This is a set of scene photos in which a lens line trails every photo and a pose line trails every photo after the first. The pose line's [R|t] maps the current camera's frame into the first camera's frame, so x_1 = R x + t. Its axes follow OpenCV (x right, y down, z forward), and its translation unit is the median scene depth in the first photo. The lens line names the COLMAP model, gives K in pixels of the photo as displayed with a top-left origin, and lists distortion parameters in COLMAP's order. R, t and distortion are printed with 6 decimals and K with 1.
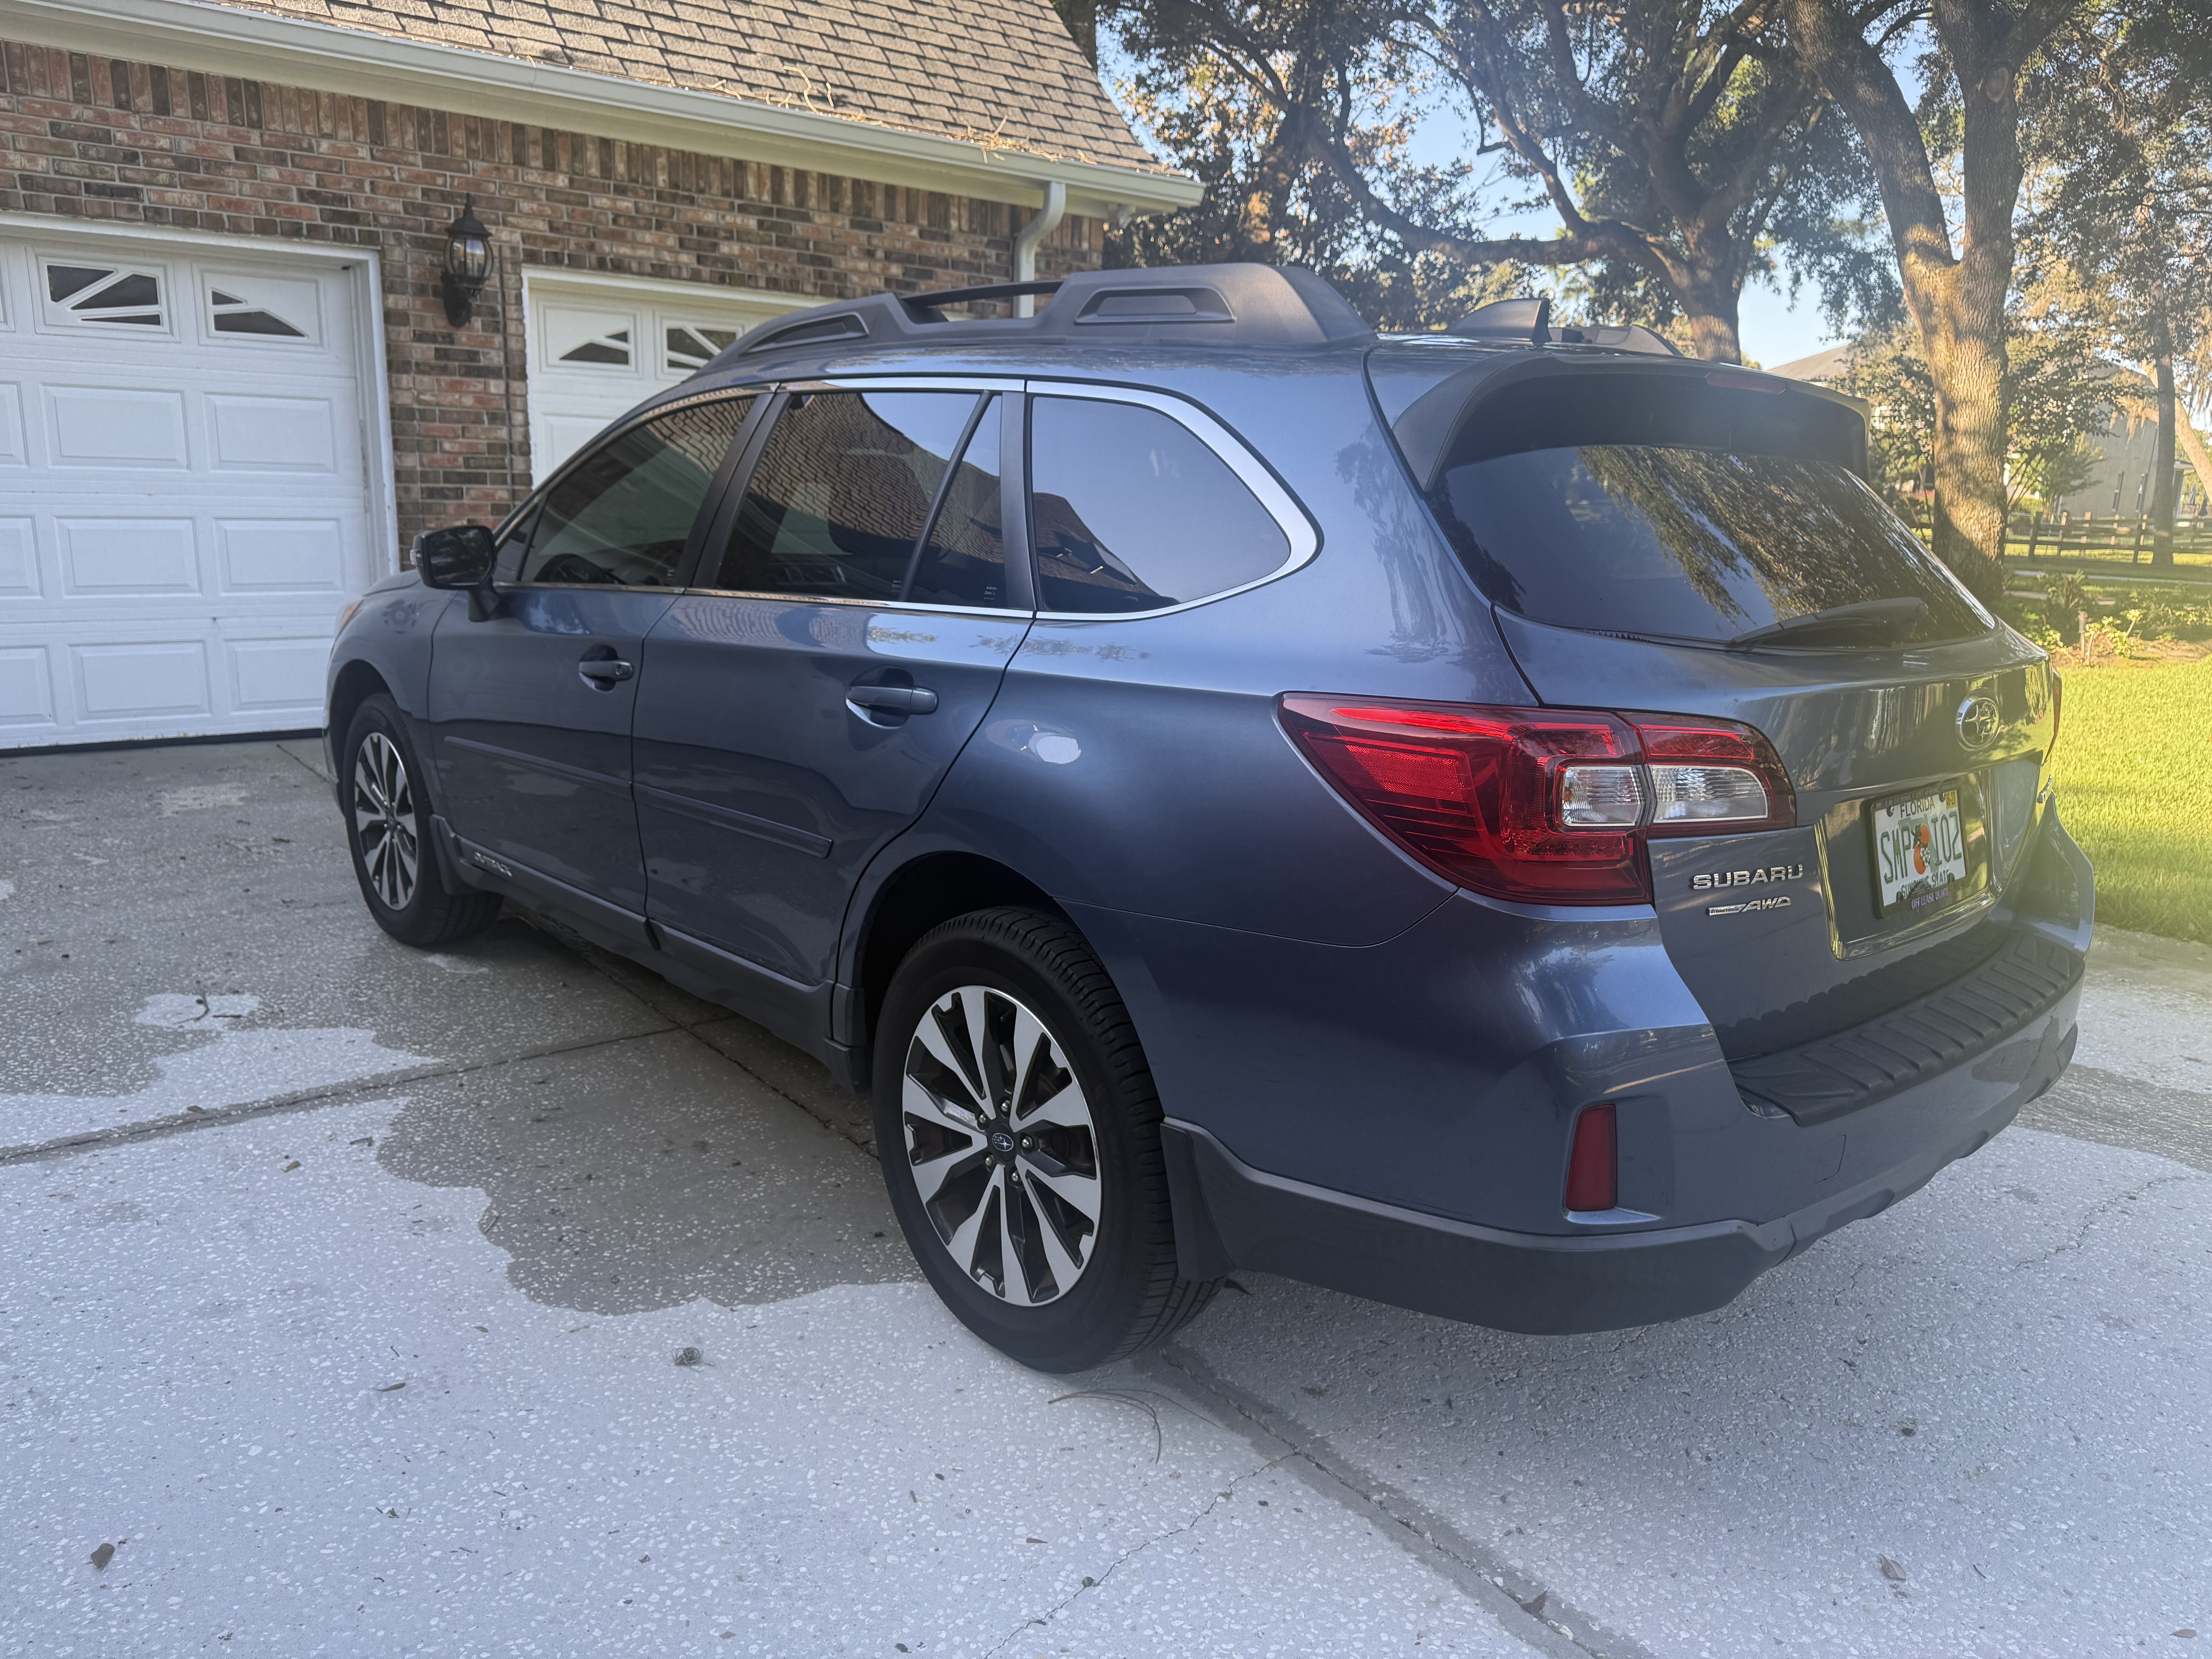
lens RADIAL K [[1581.1, 0, 1106.0], [0, 1581.1, 829.5], [0, 0, 1]] dist [0.004764, -0.009494]
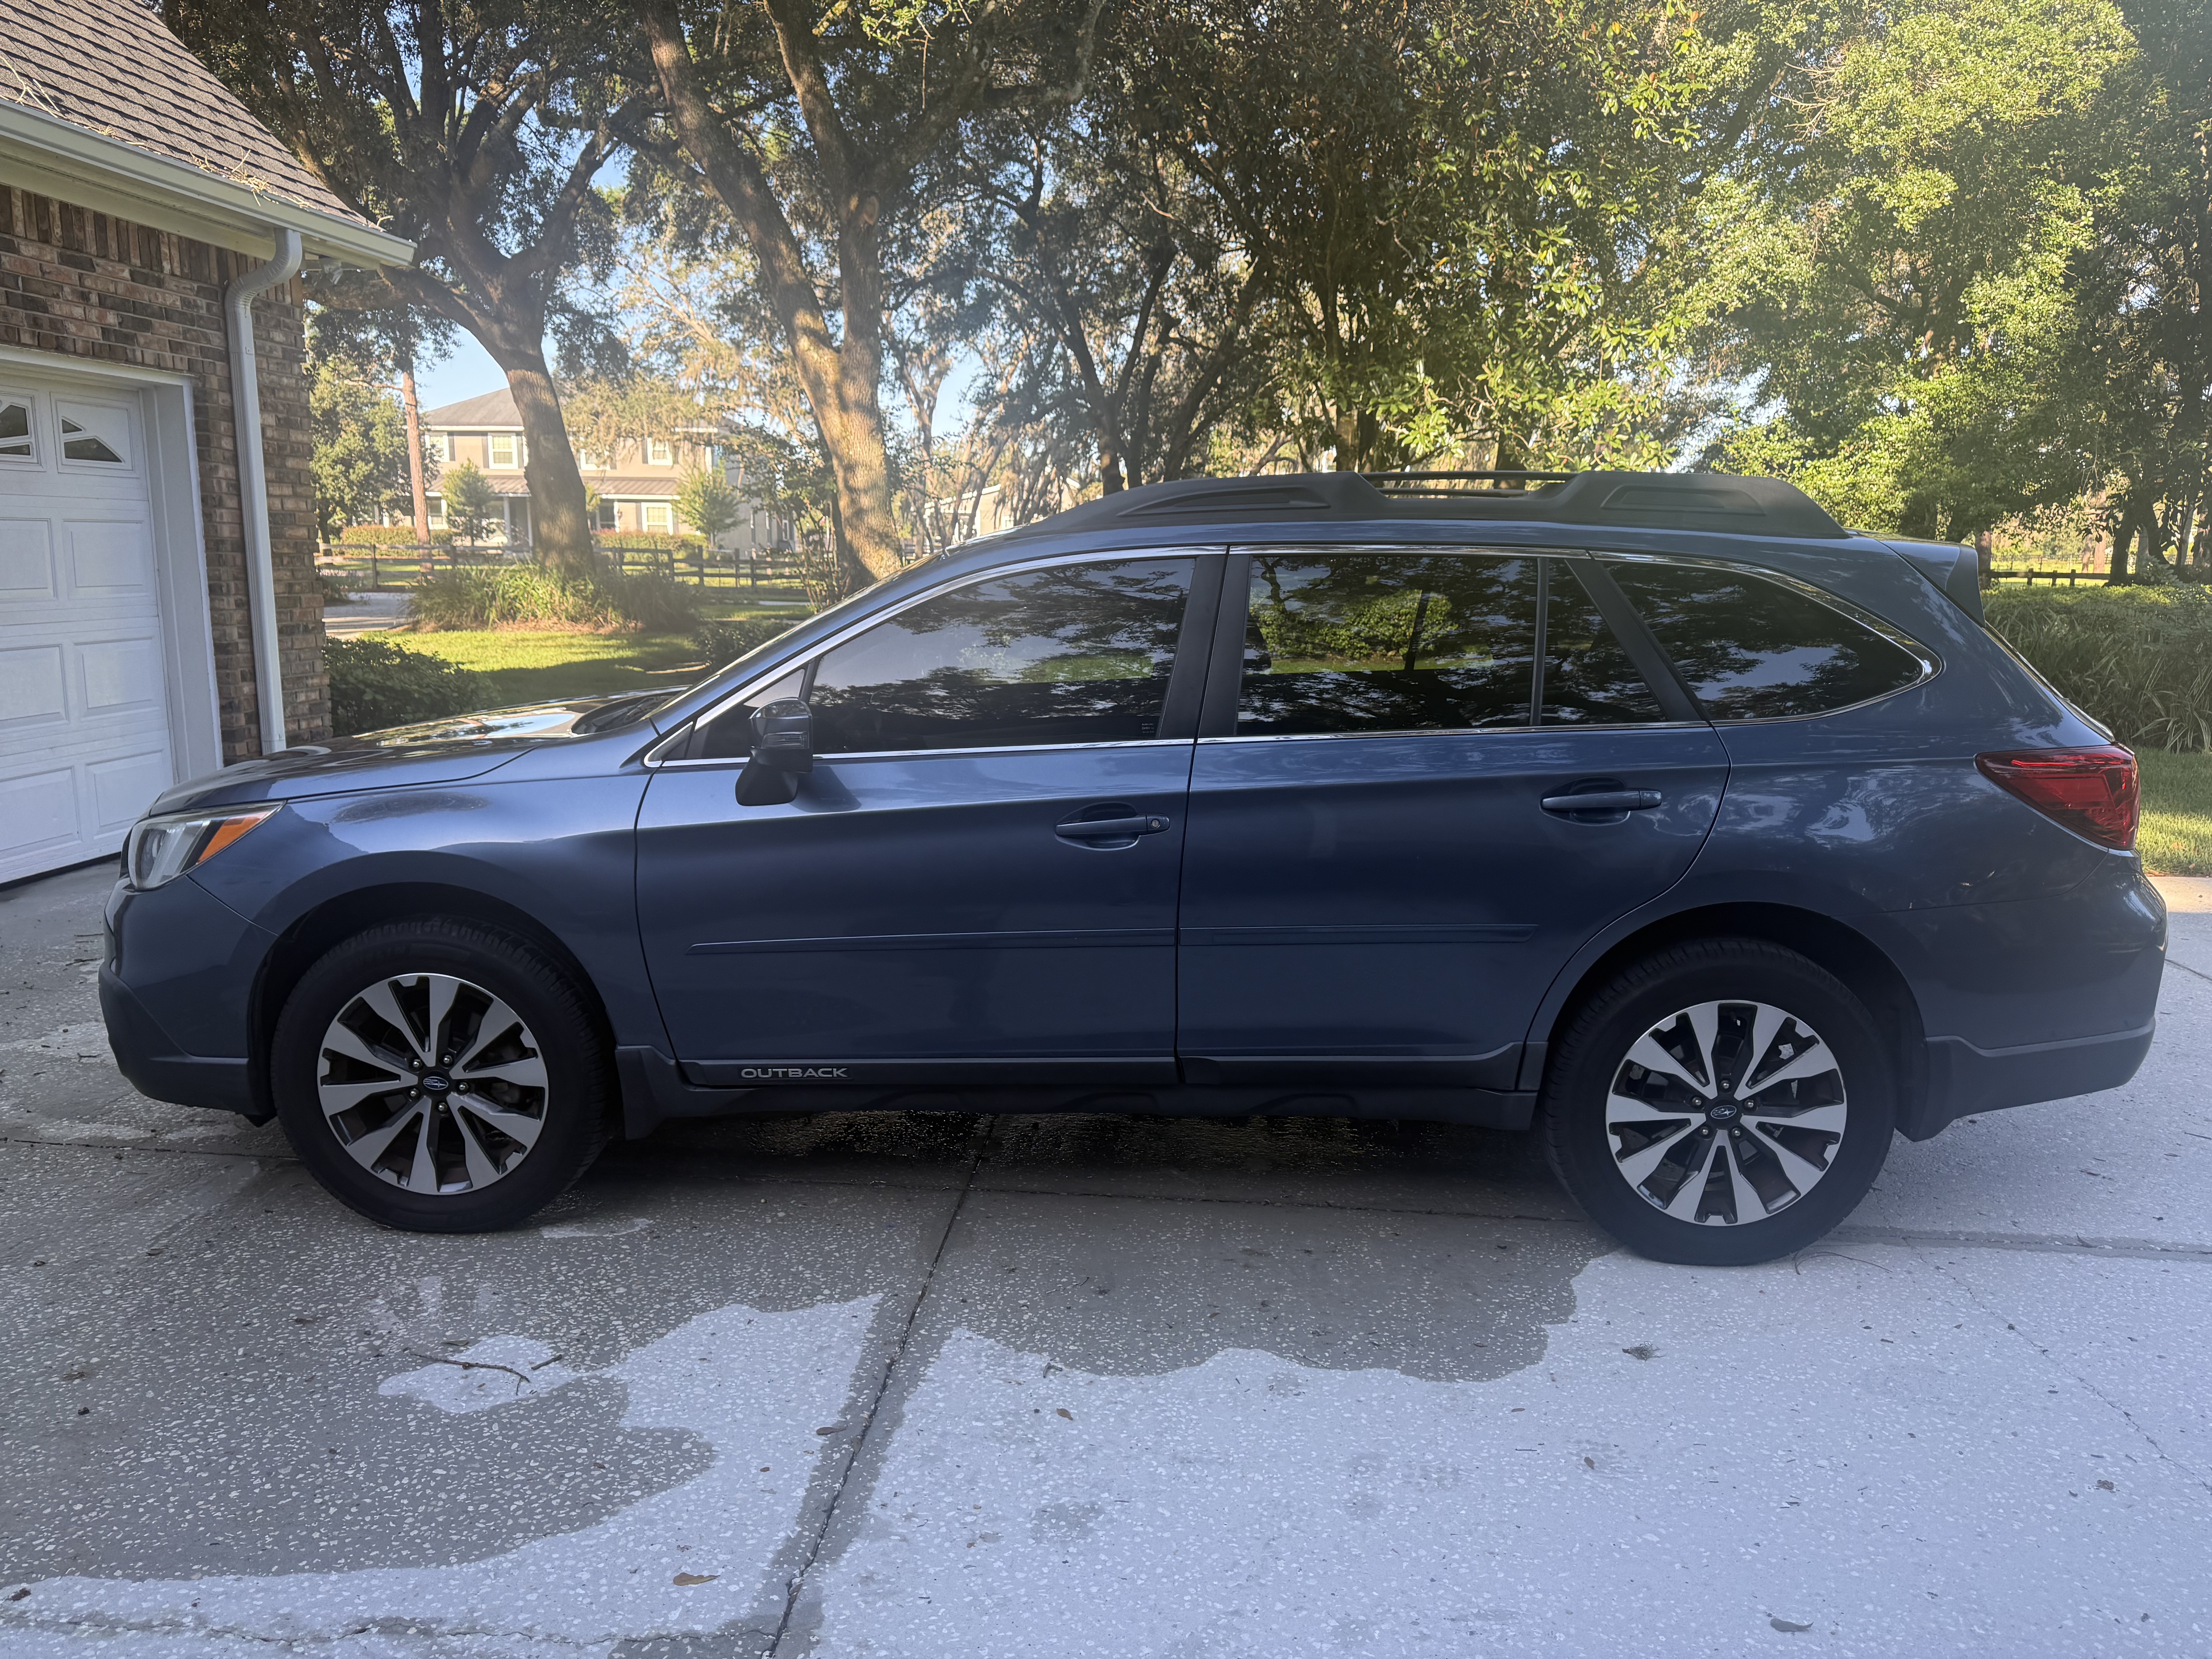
lens RADIAL K [[1552.6, 0, 1106.0], [0, 1552.6, 829.5], [0, 0, 1]] dist [0.053107, -0.072737]
pose [[0.687495, -0.152957, 0.709898, -1.055148], [0.166415, 0.984735, 0.051011, -0.156715], [-0.706864, 0.083068, 0.702455, 0.312092]]
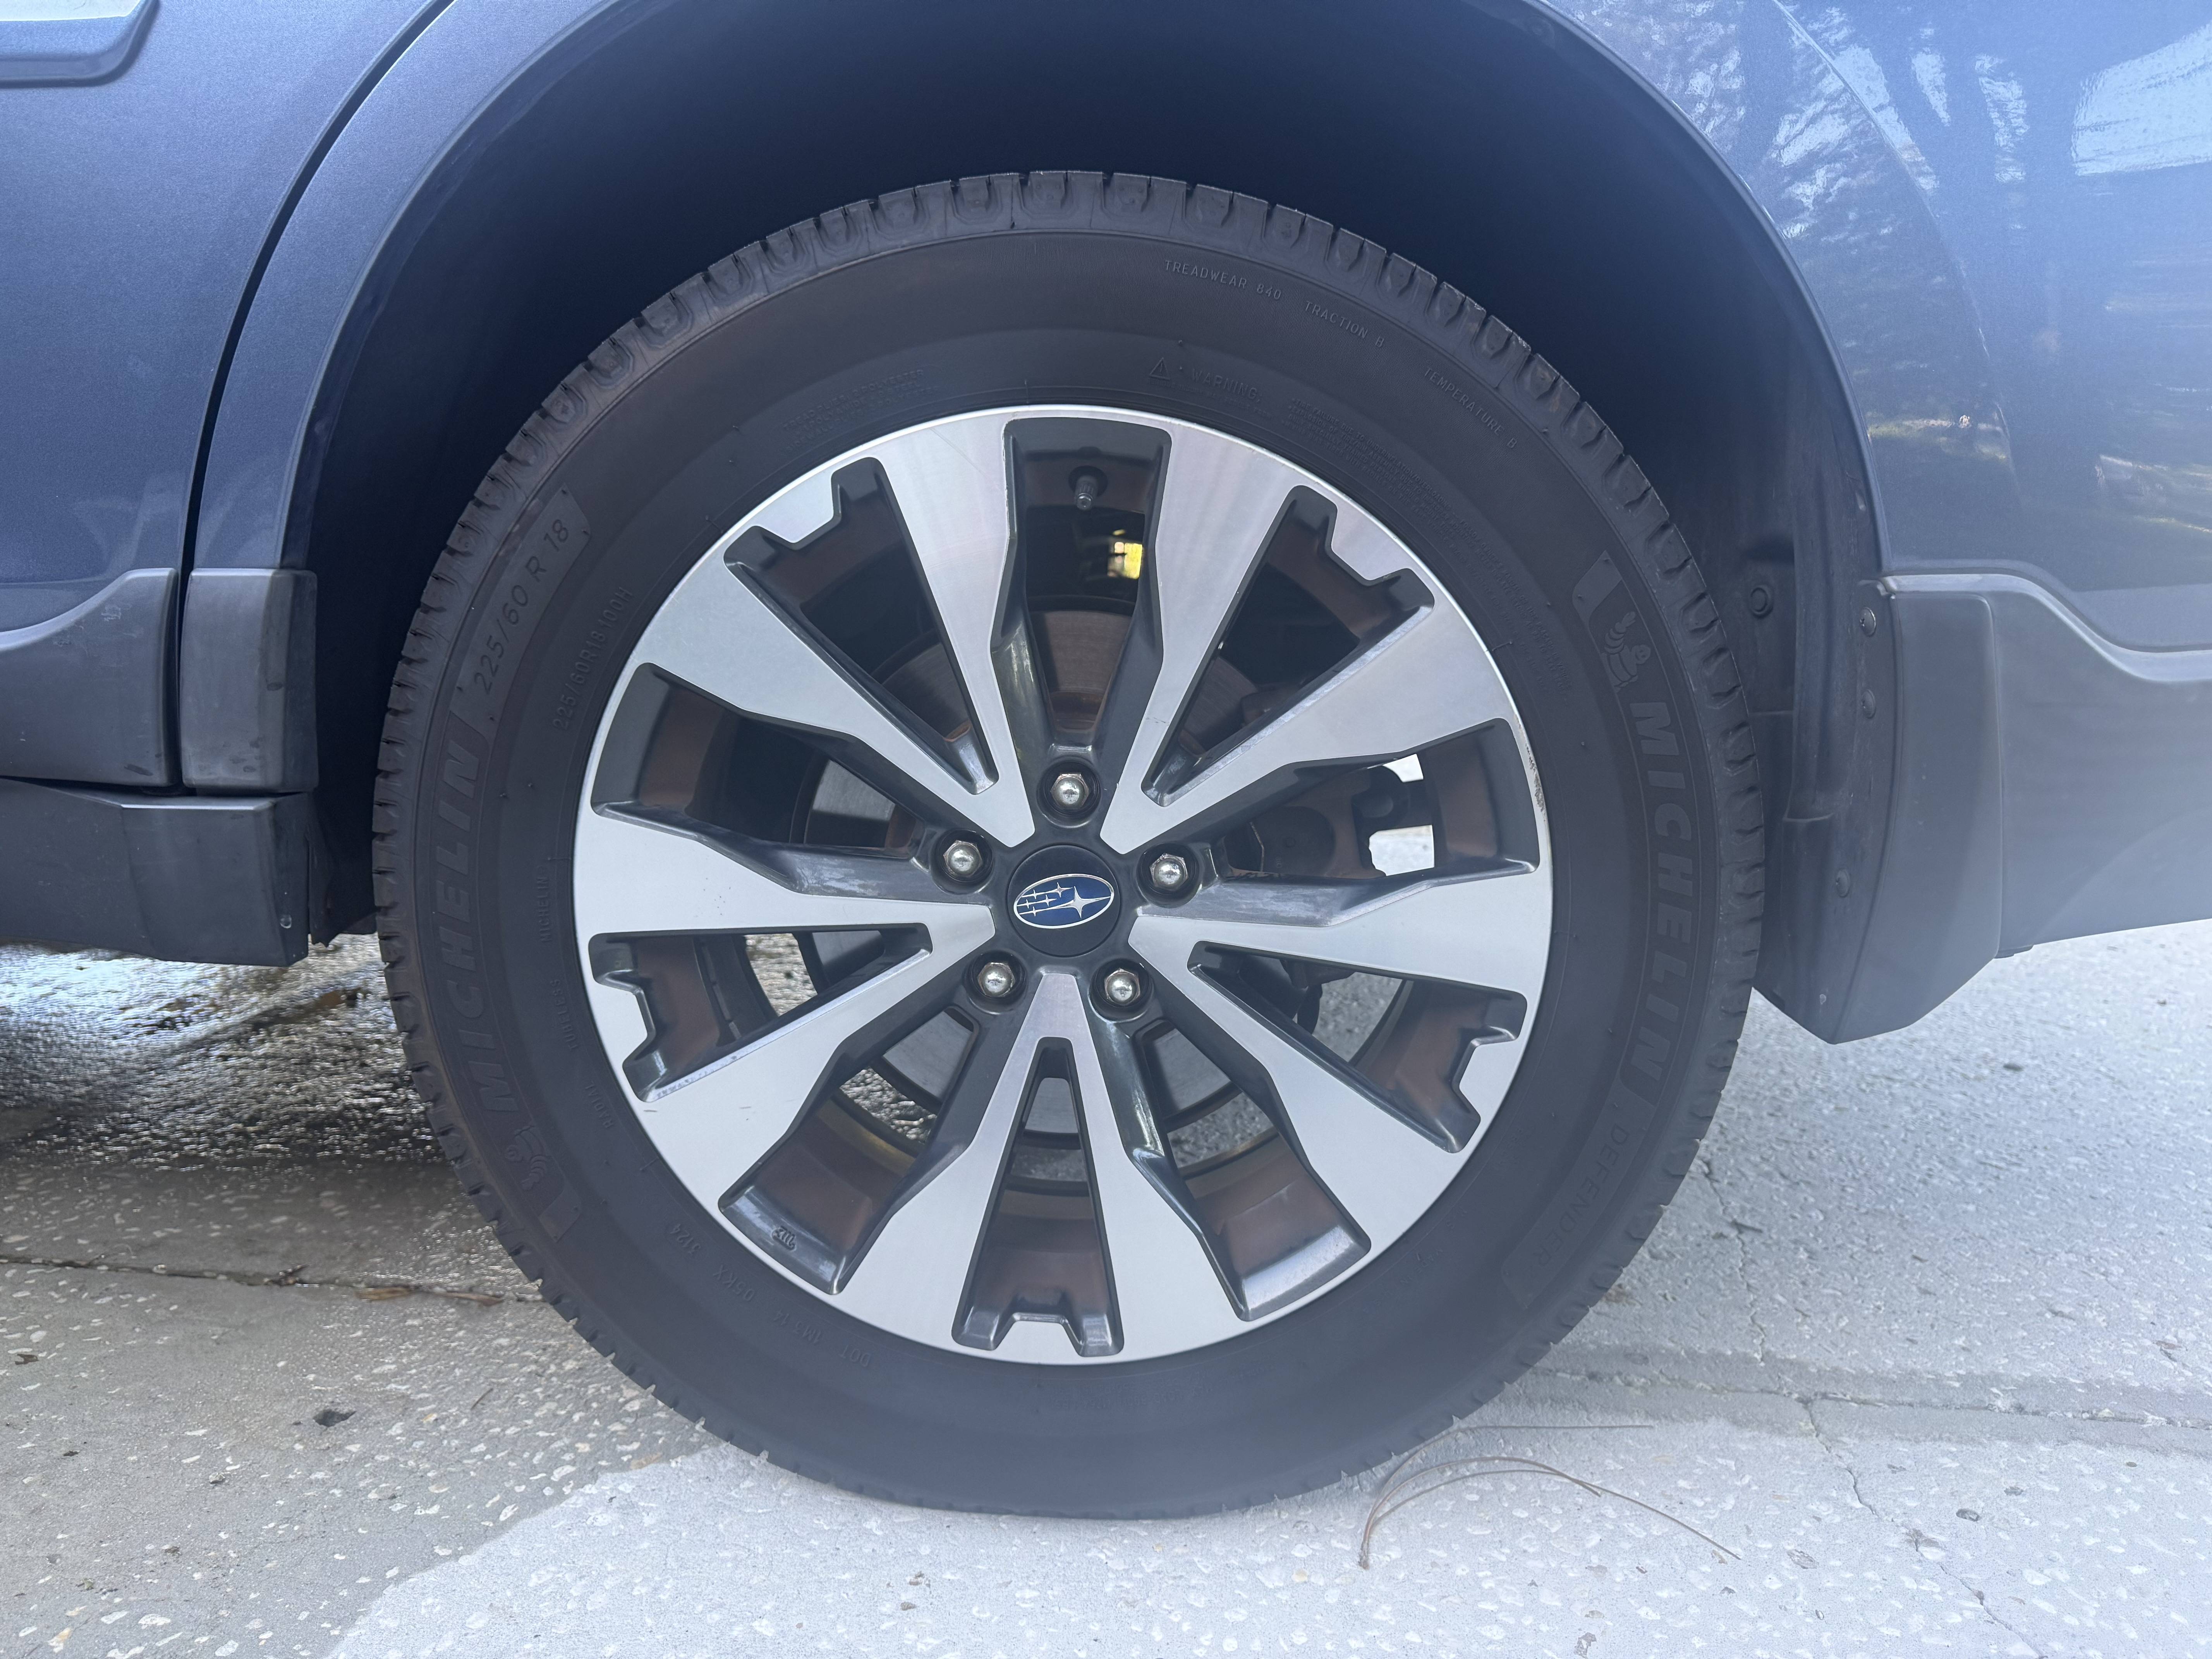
lens RADIAL K [[1581.1, 0, 1106.0], [0, 1581.1, 829.5], [0, 0, 1]] dist [0.004764, -0.009494]
pose [[0.690973, -0.127190, 0.711603, -0.231312], [0.141885, 0.989114, 0.039020, 0.132385], [-0.708820, 0.074004, 0.701497, 0.583557]]
